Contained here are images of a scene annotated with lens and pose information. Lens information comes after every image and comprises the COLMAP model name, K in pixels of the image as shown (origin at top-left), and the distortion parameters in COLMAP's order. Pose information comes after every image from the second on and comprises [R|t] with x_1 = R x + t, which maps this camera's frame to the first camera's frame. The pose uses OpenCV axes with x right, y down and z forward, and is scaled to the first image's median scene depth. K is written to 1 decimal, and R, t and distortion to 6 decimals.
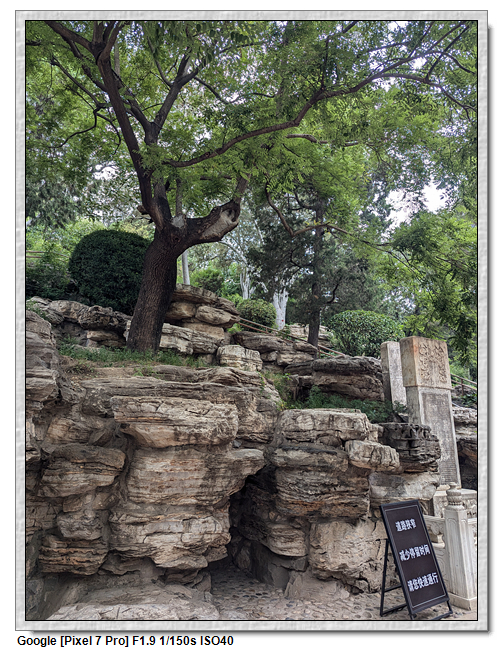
lens RADIAL K [[430.4, 0, 251.0], [0, 430.4, 325.0], [0, 0, 1]] dist [0.006623, -0.003146]
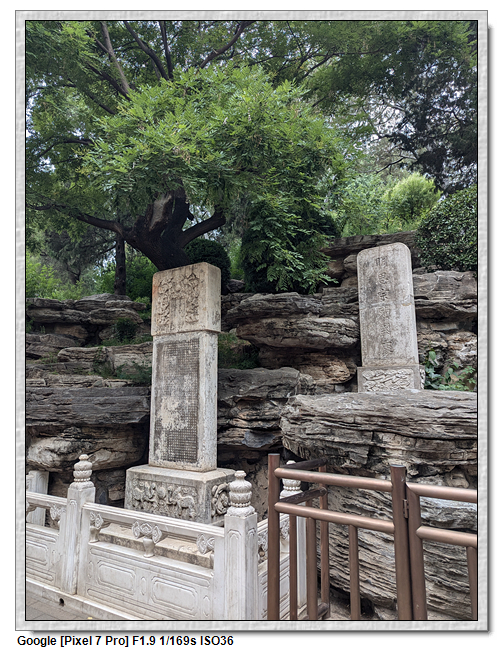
lens RADIAL K [[430.4, 0, 251.0], [0, 430.4, 325.0], [0, 0, 1]] dist [0.006623, -0.003146]
pose [[0.418546, -0.166591, -0.892786, 1.173803], [0.235398, 0.969337, -0.070518, 0.220235], [0.877158, -0.180645, 0.444928, 0.811313]]
